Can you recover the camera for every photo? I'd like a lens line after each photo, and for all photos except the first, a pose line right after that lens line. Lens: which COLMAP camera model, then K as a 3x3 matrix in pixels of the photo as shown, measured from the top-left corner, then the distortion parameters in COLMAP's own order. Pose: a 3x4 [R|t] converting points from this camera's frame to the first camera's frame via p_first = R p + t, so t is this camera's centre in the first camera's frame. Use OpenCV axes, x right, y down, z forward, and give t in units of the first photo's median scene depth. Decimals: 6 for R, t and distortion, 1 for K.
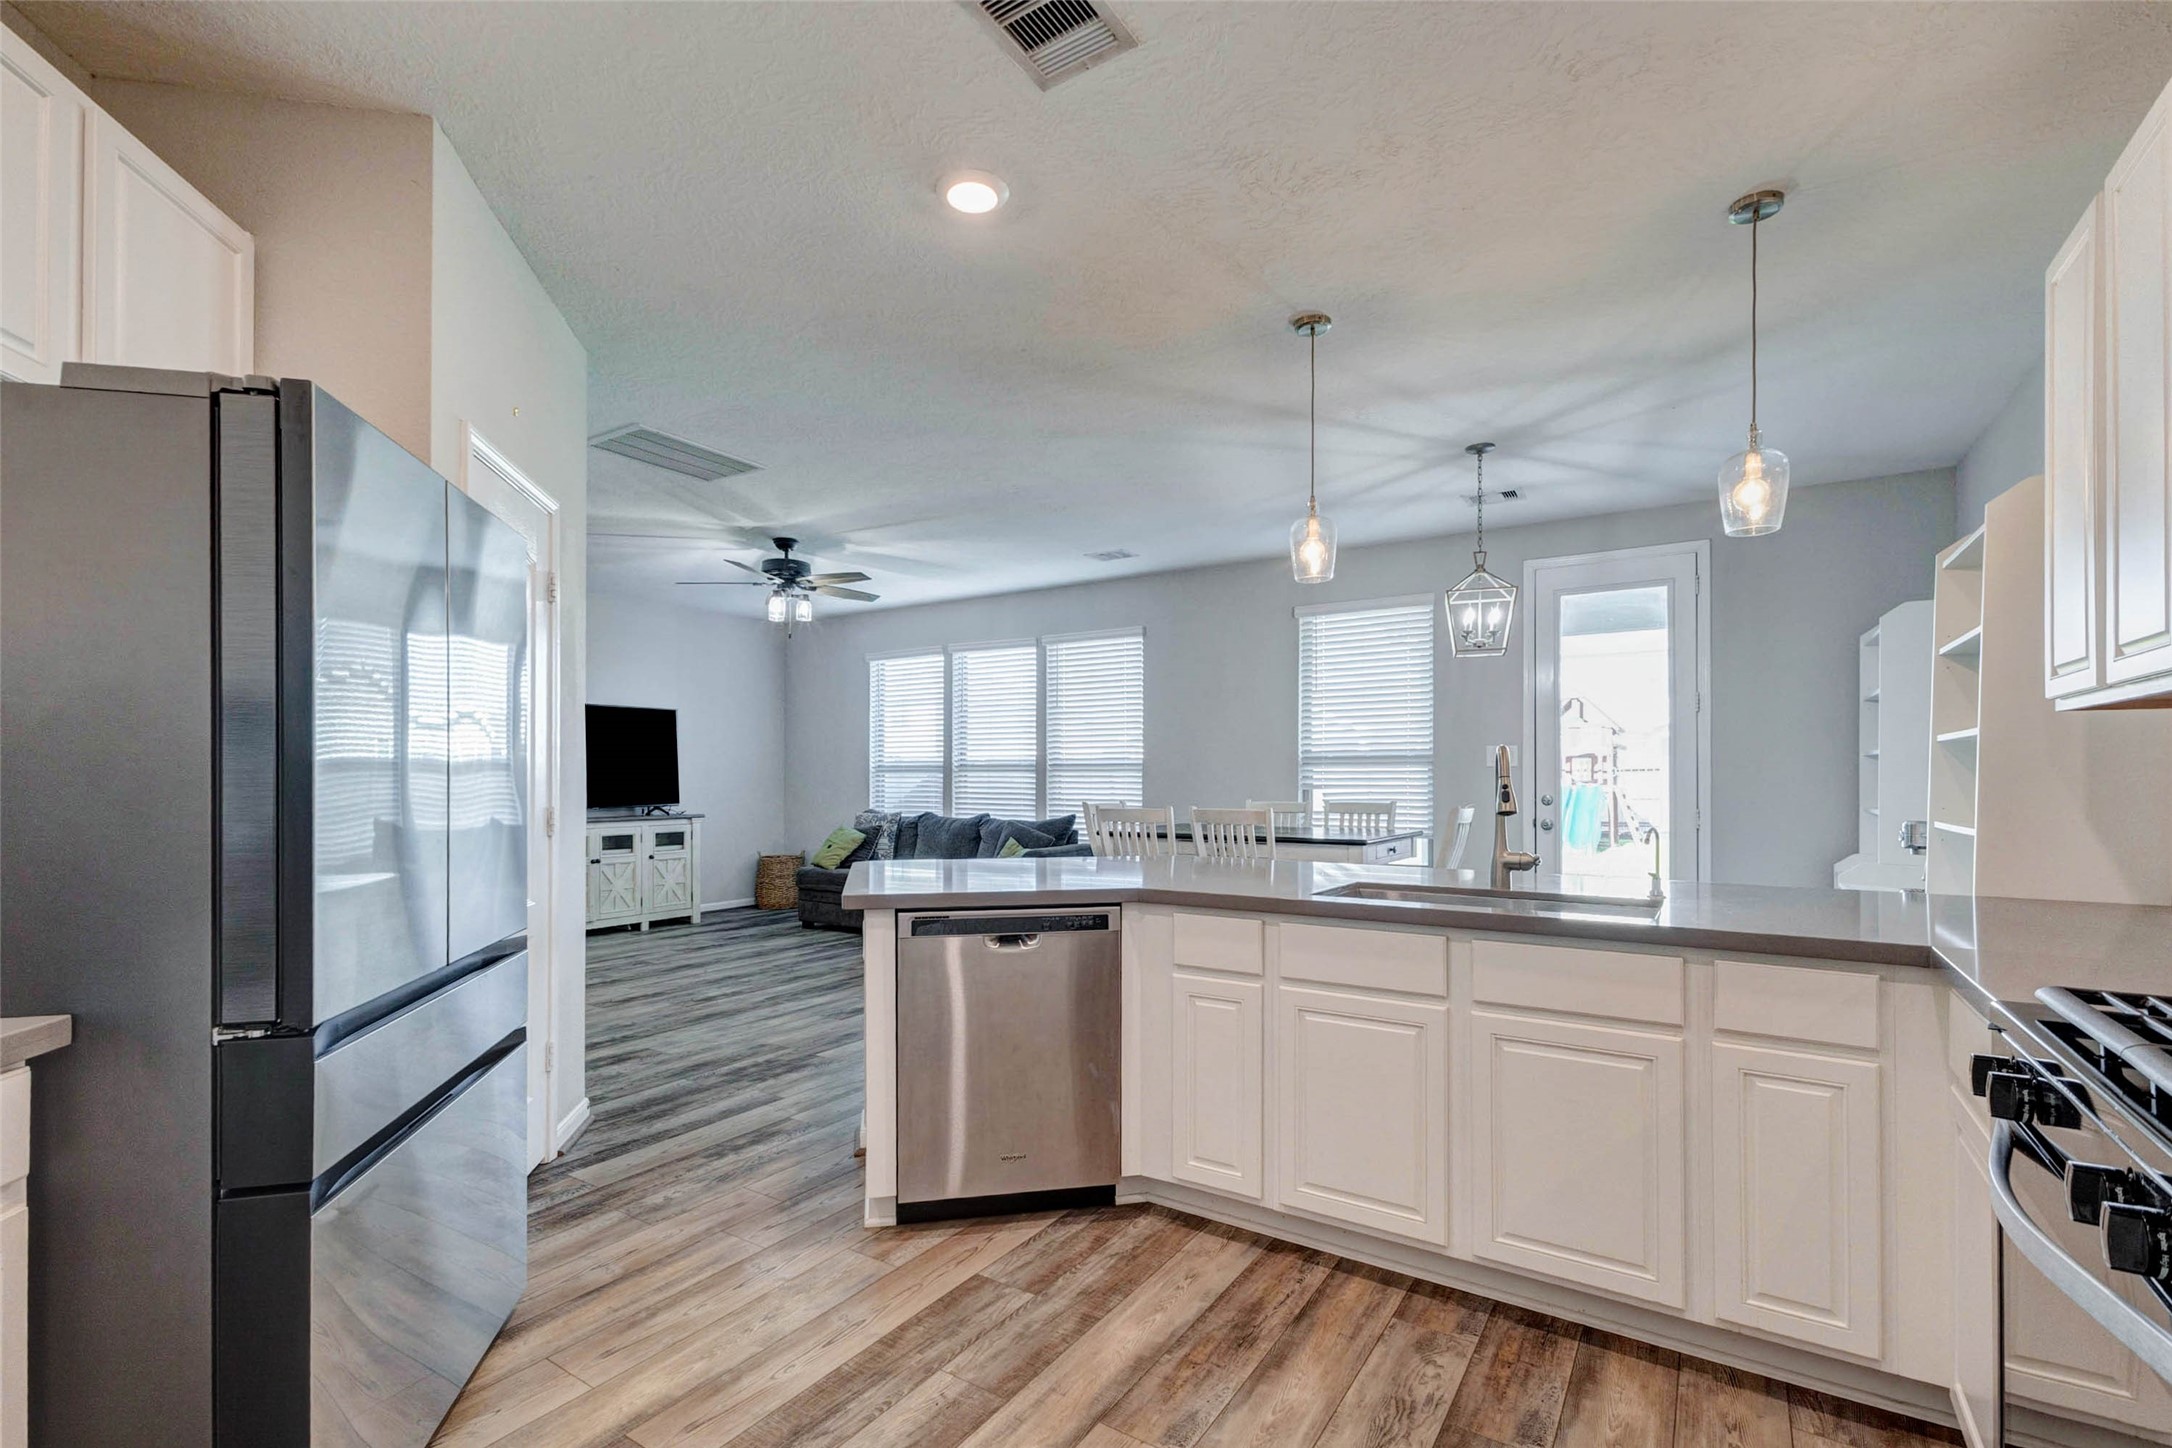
lens RADIAL K [[959.3, 0, 1039.6], [0, 959.3, 769.4], [0, 0, 1]] dist [0.014847, -0.003558]
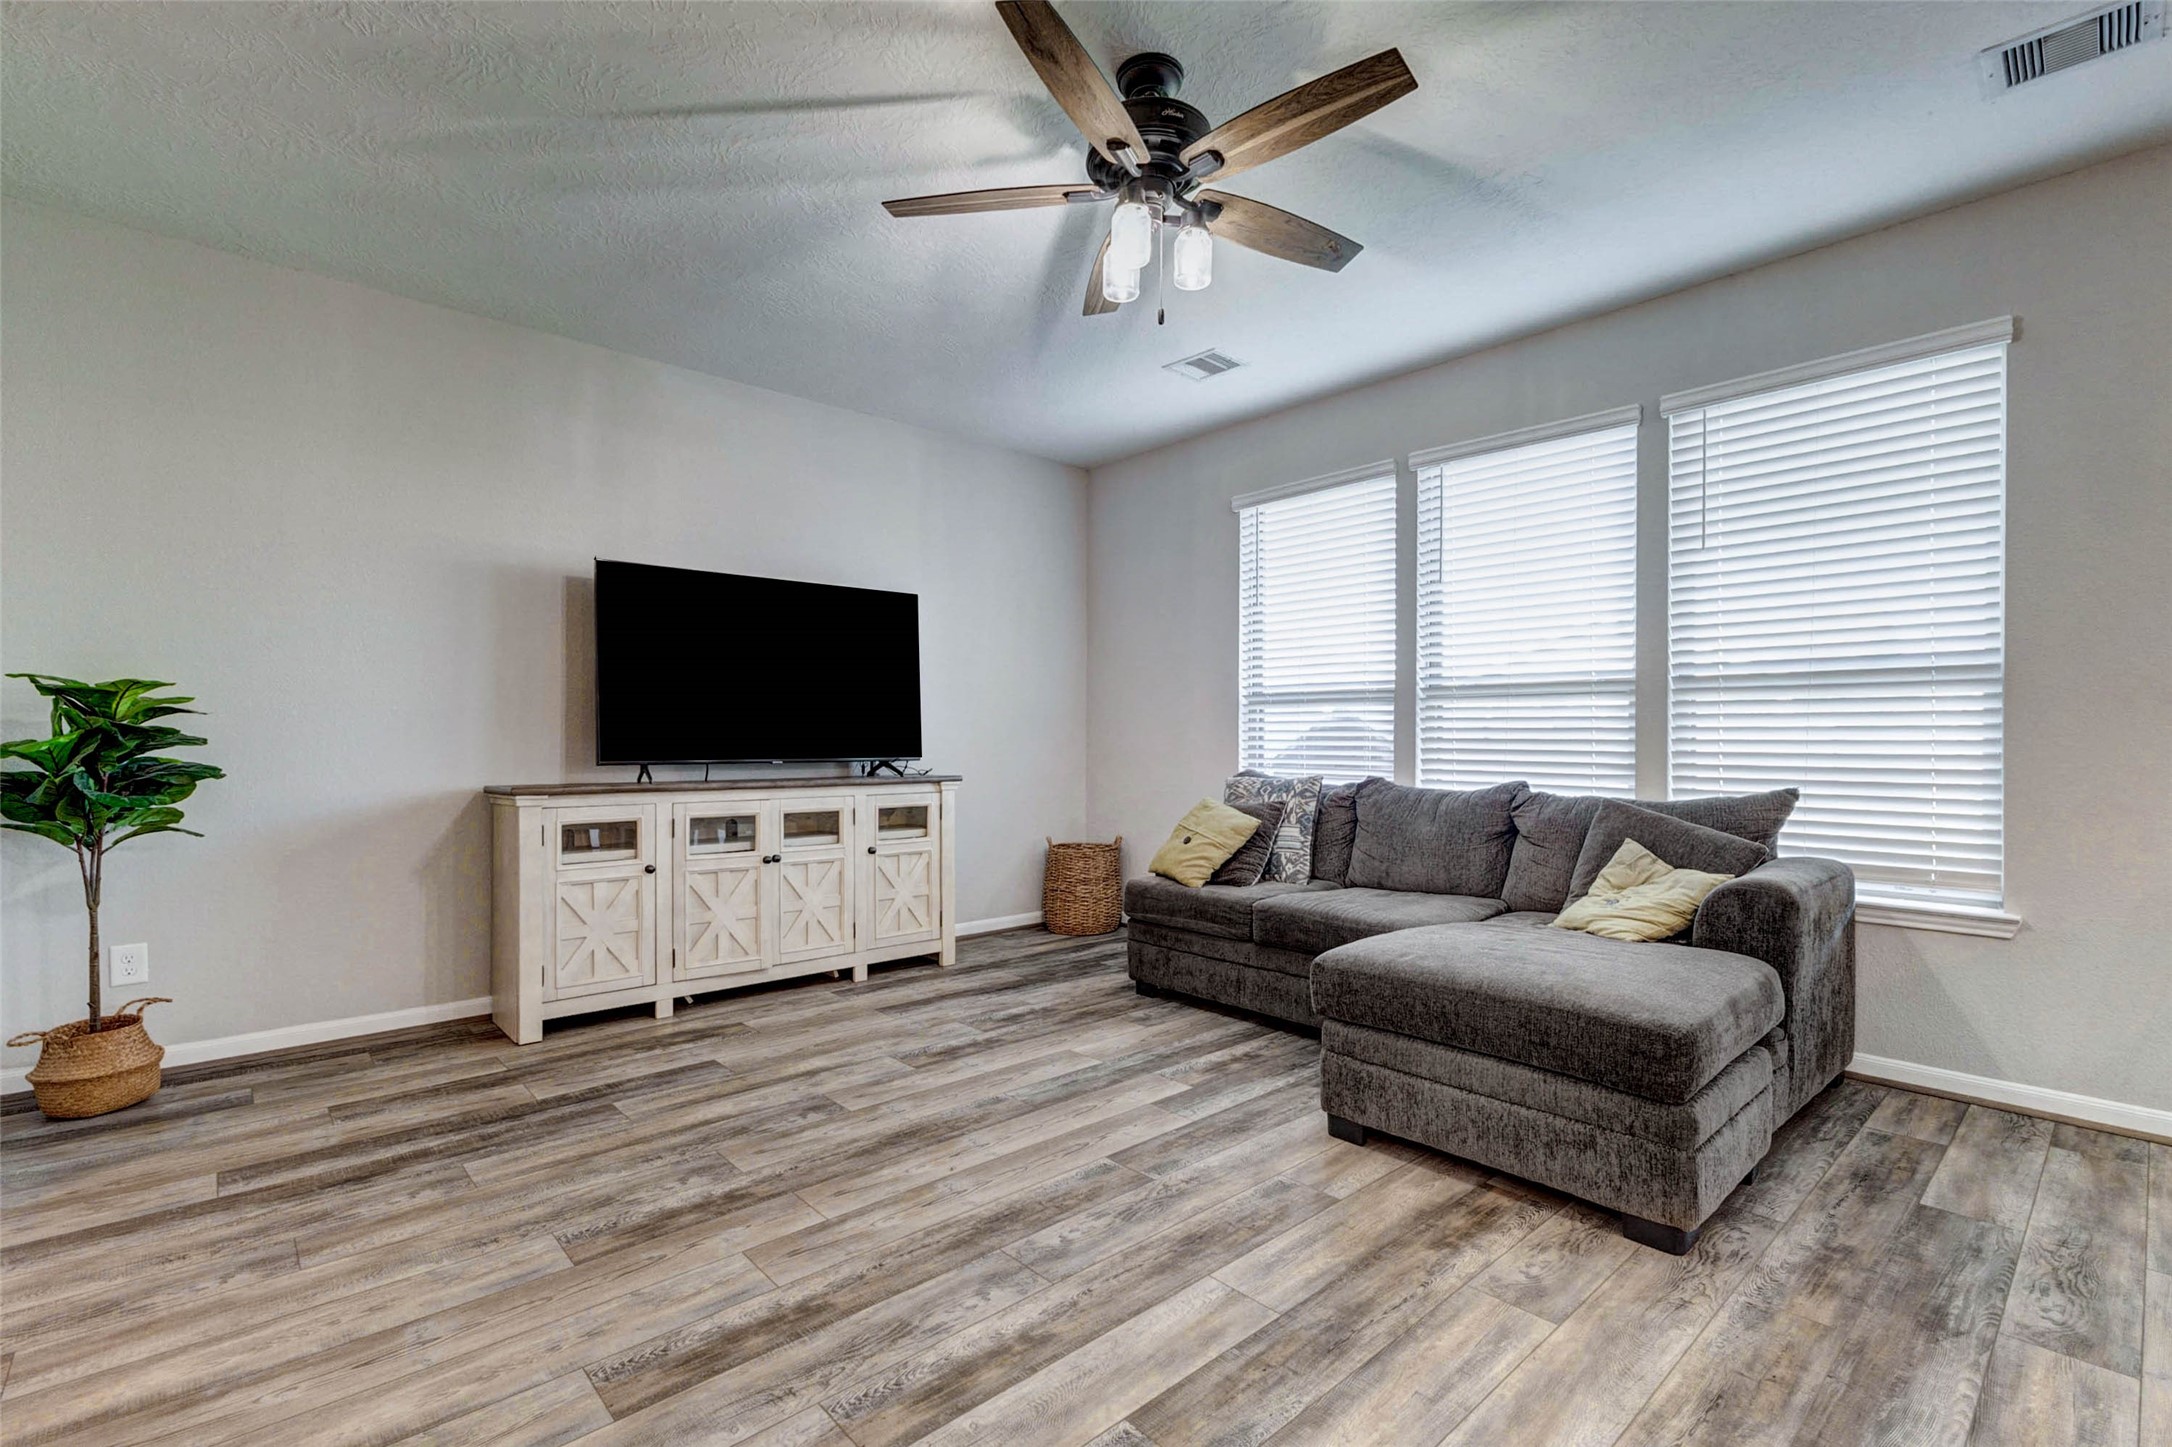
lens RADIAL K [[959.3, 0, 1079.3], [0, 959.3, 732.1], [0, 0, 1]] dist [0.014847, -0.003558]
pose [[0.974013, 0.003989, -0.226457, -0.160967], [-0.003511, 0.999991, 0.002510, 0.020586], [0.226464, -0.001650, 0.974018, 0.486135]]
